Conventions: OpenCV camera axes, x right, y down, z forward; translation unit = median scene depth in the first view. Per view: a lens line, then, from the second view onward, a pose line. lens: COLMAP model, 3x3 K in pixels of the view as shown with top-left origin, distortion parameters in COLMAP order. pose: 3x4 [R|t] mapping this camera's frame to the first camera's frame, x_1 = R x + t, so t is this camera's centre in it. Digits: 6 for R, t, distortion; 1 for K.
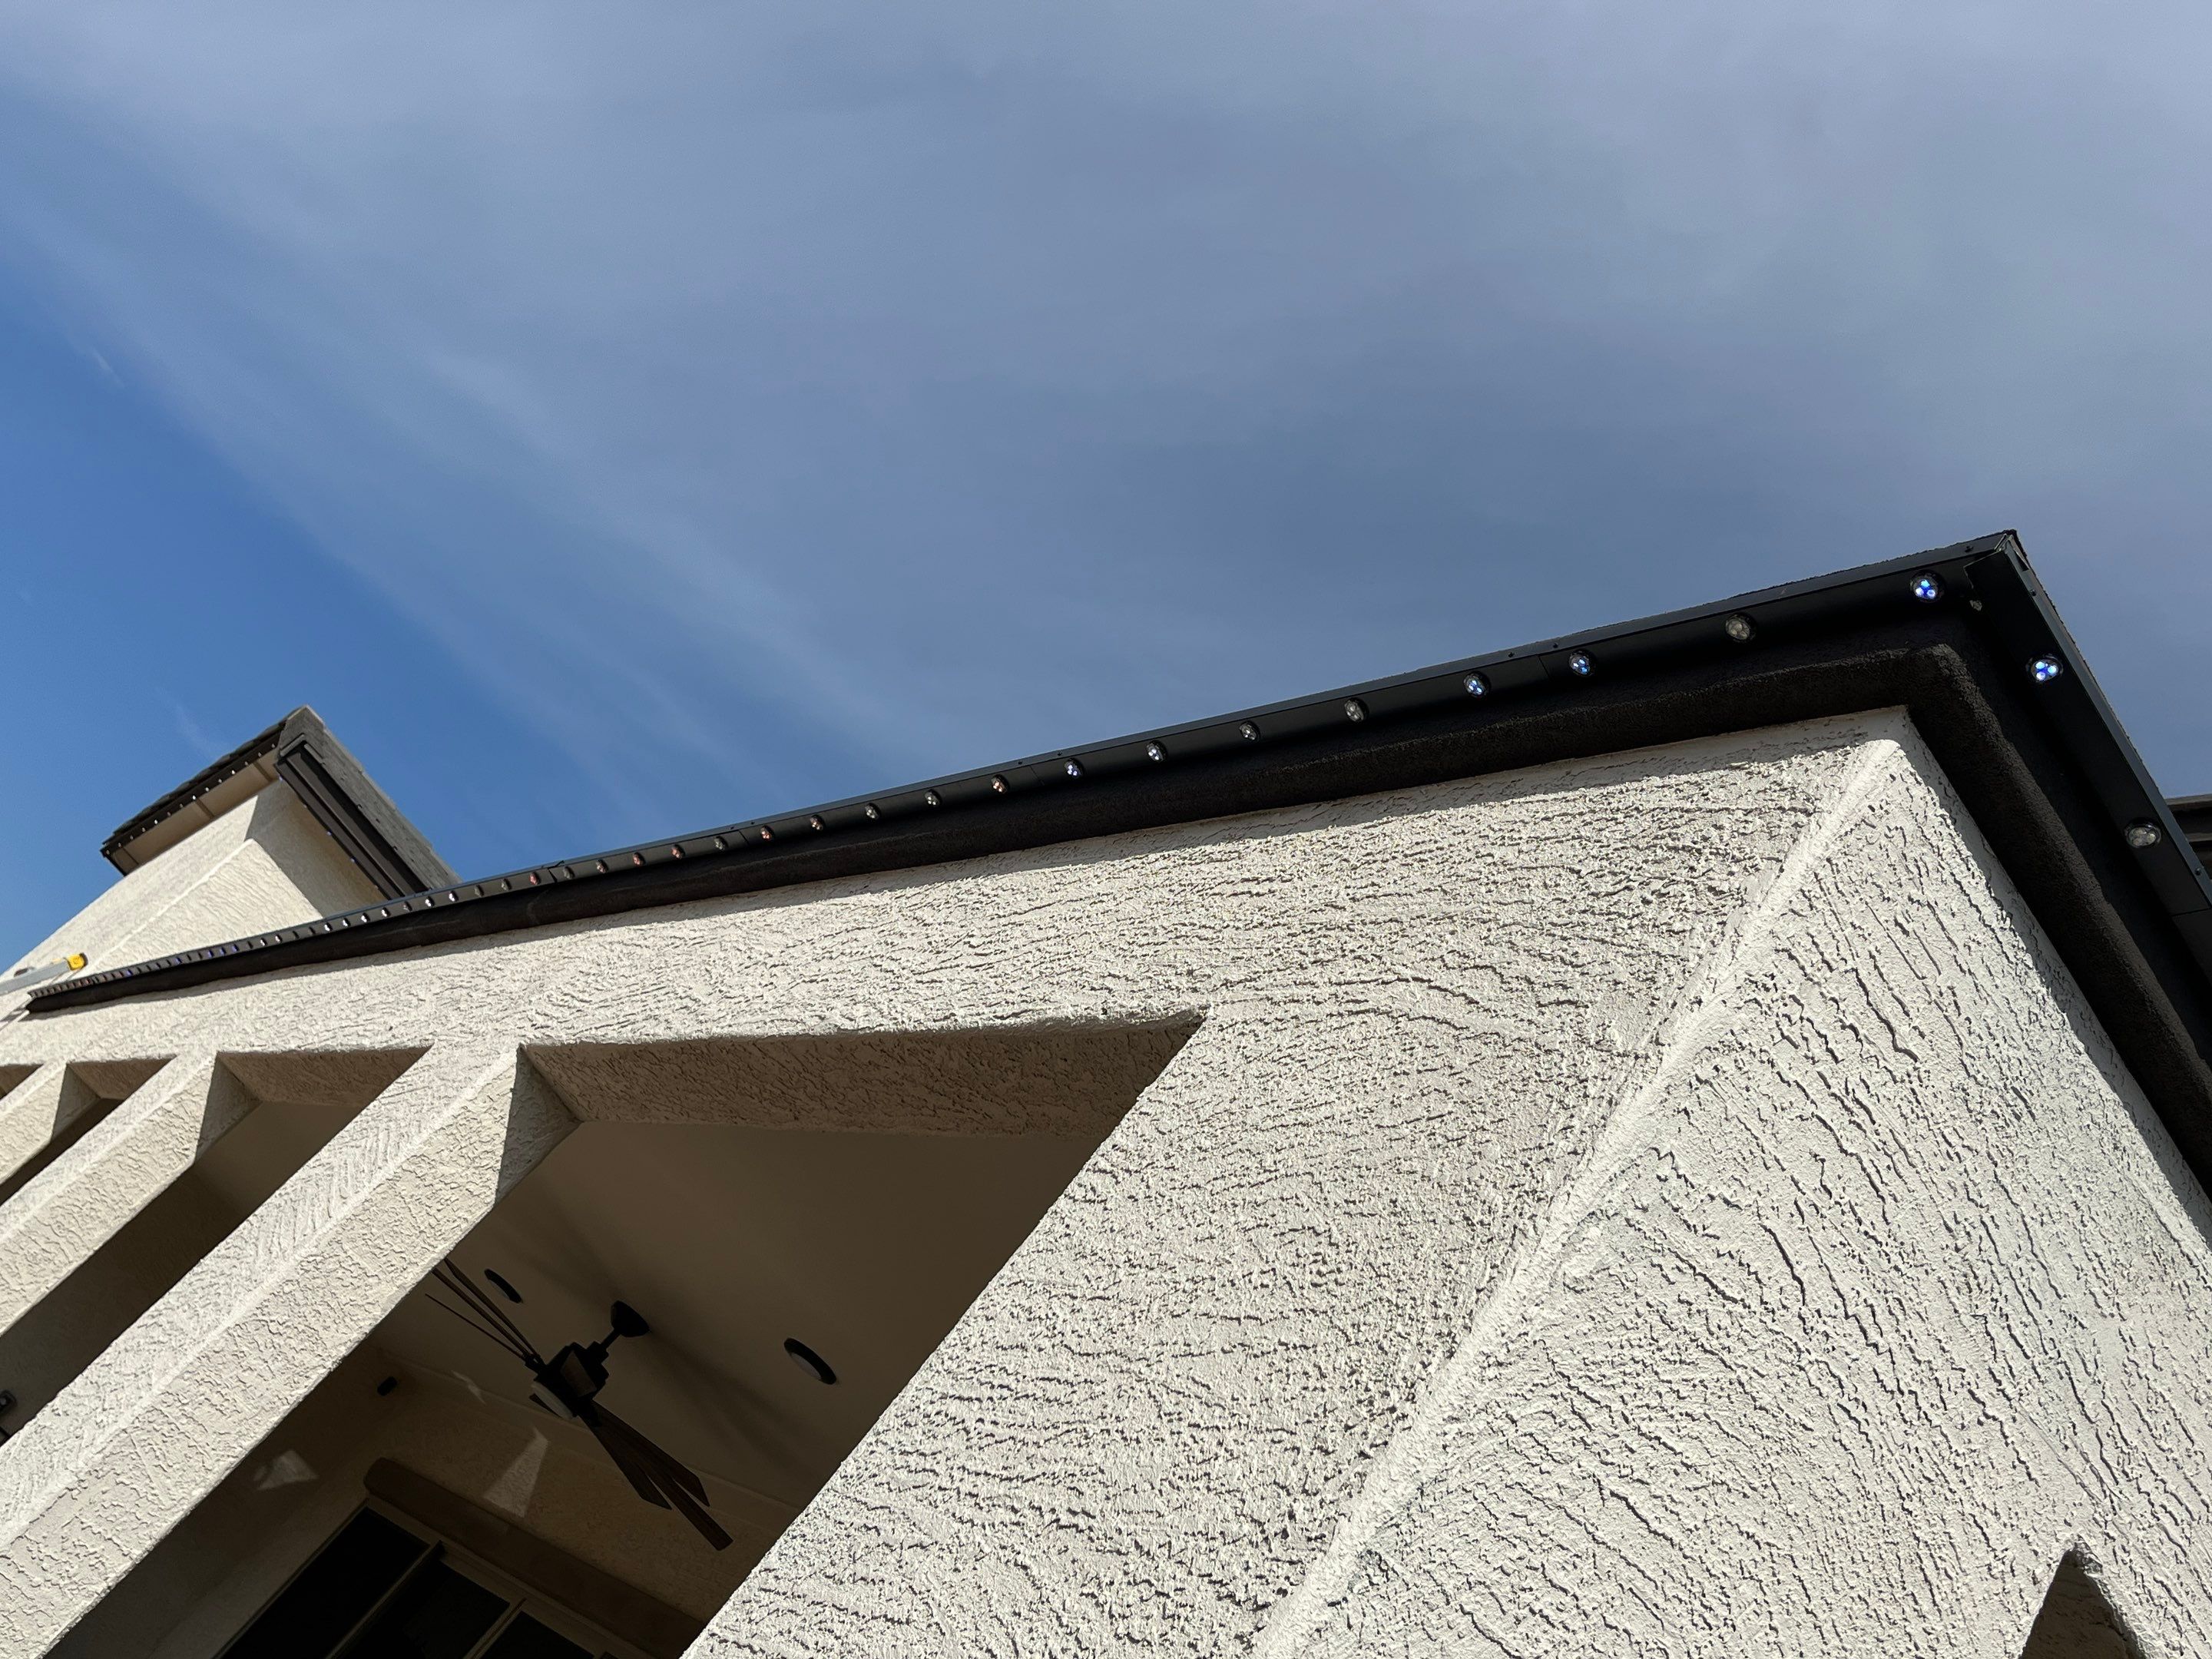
lens RADIAL K [[2105.4, 0, 1114.4], [0, 2105.4, 843.1], [0, 0, 1]] dist [0.048526, -0.028960]
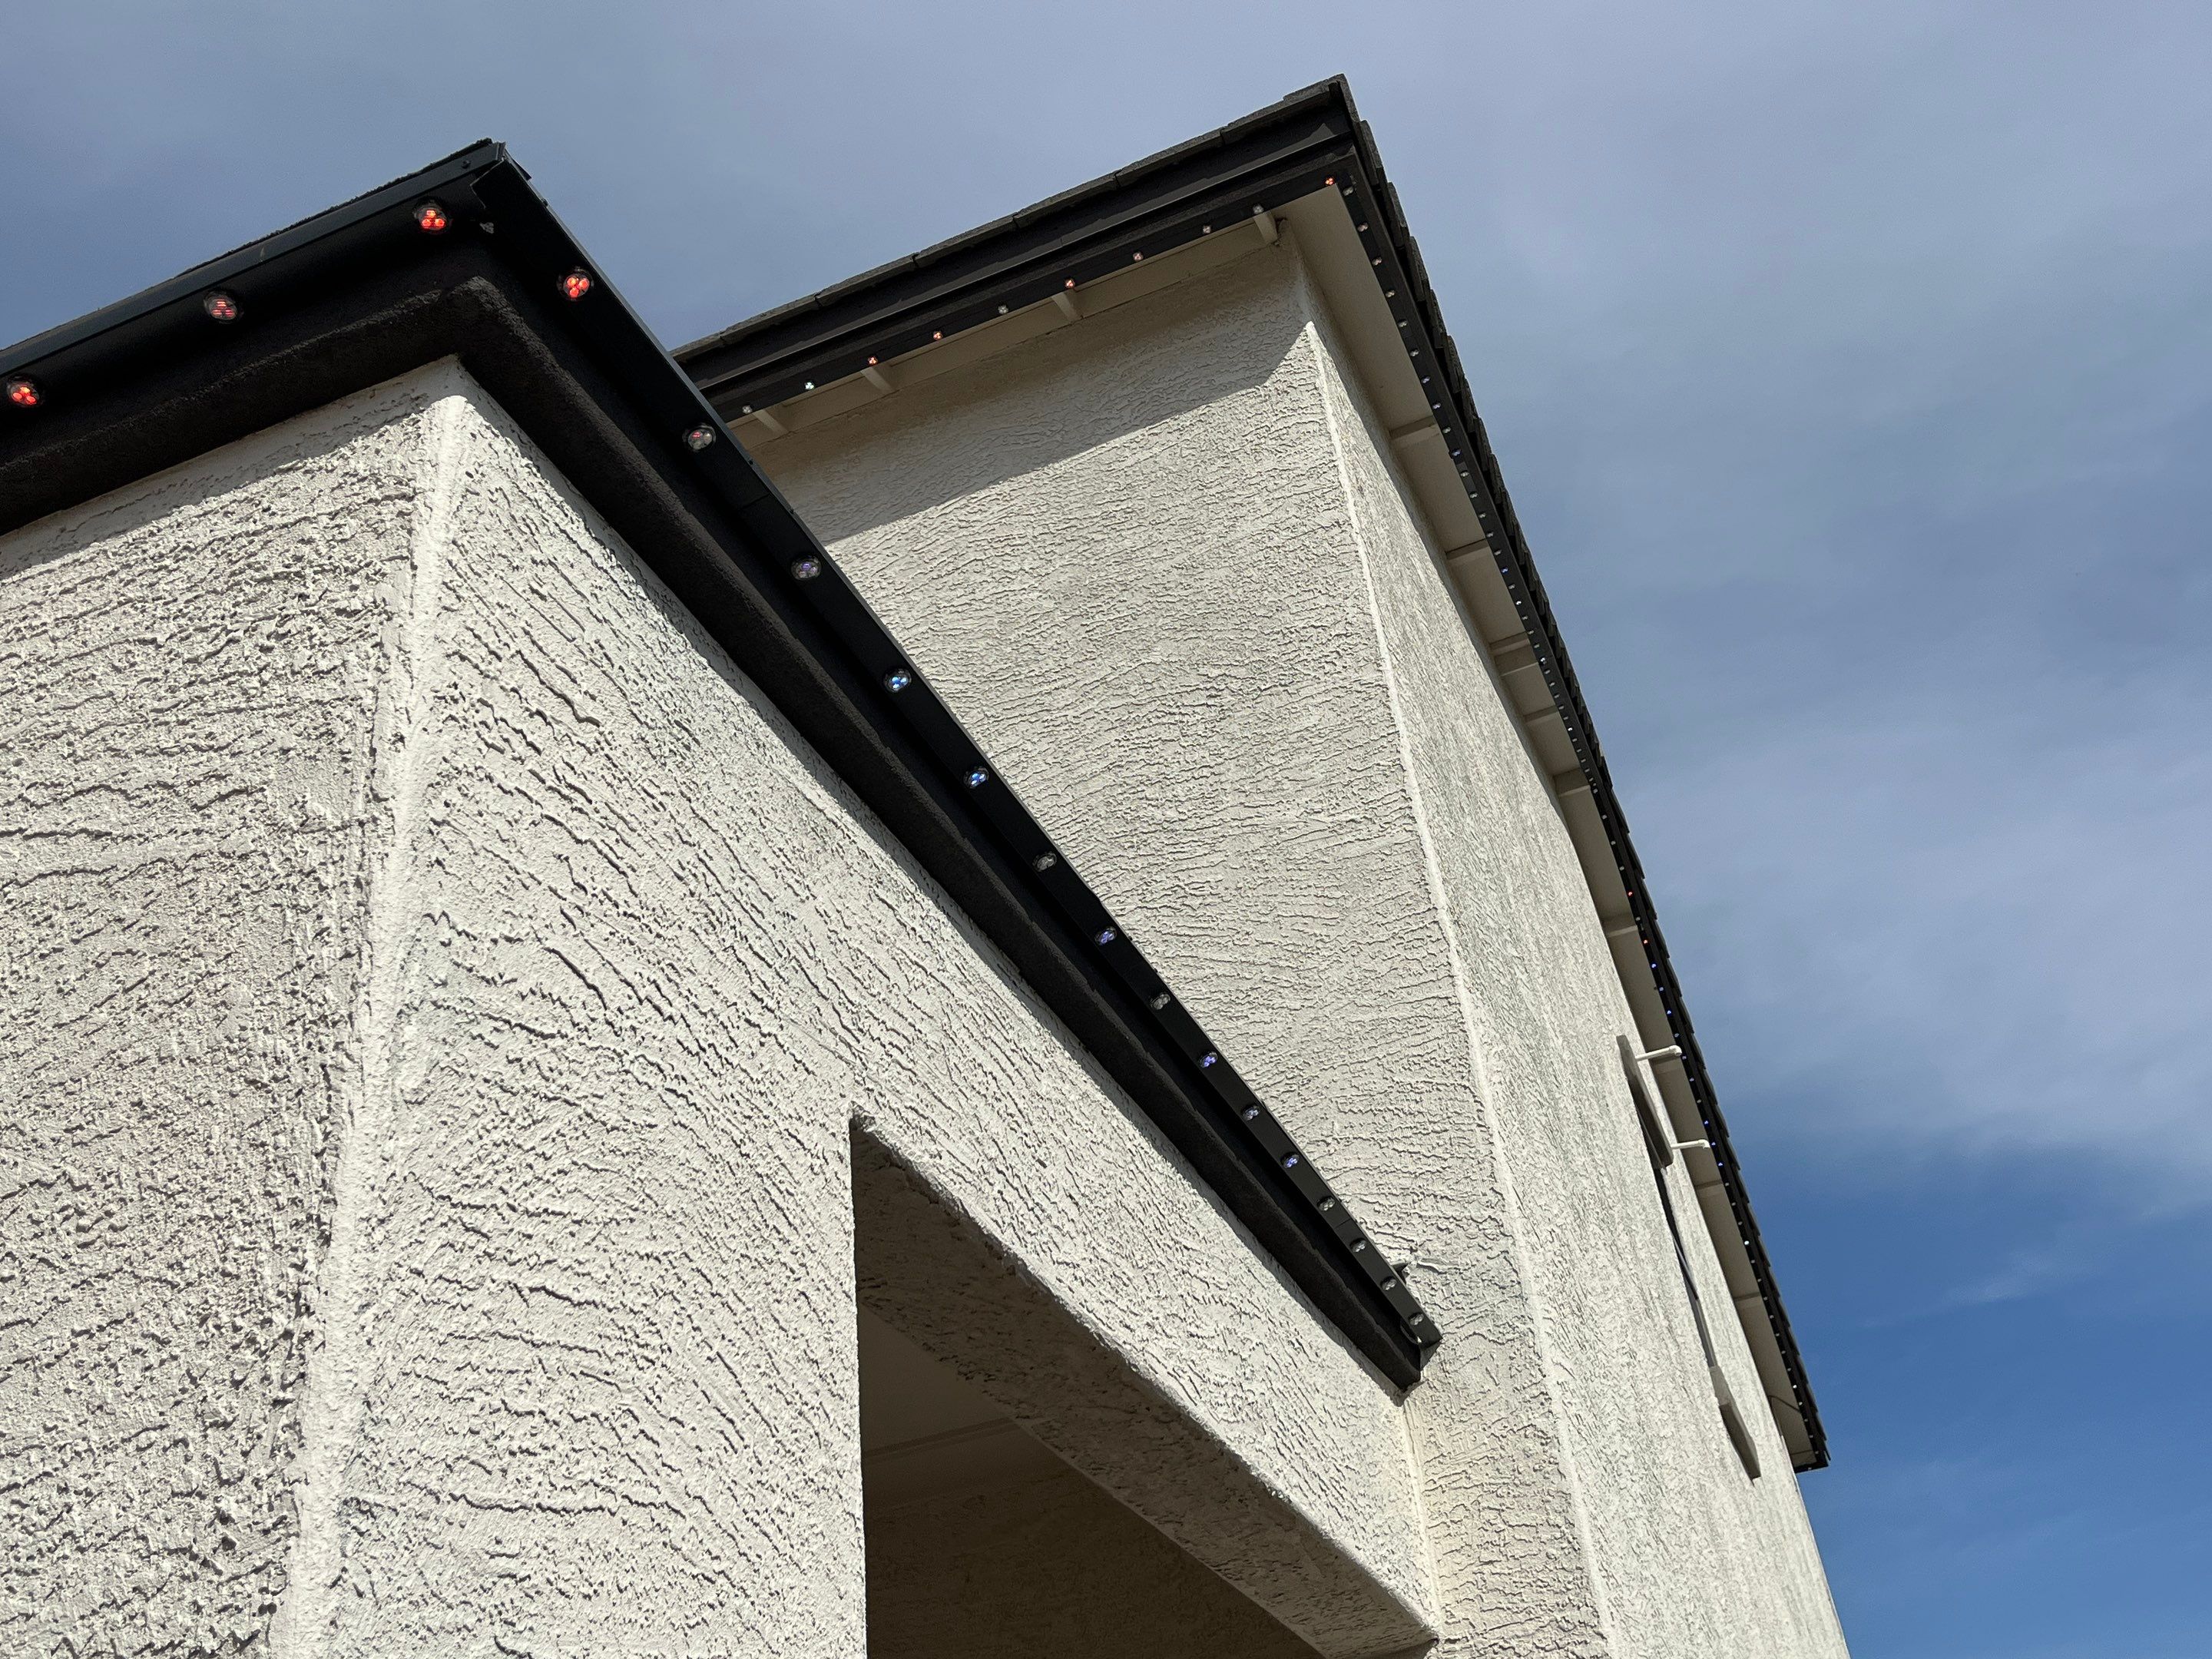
lens RADIAL K [[2105.4, 0, 1114.4], [0, 2105.4, 843.1], [0, 0, 1]] dist [0.048526, -0.028960]
pose [[0.684265, -0.358812, 0.634850, -0.085664], [0.260281, 0.933402, 0.247010, -0.022213], [-0.681201, -0.003780, 0.732087, 0.162777]]
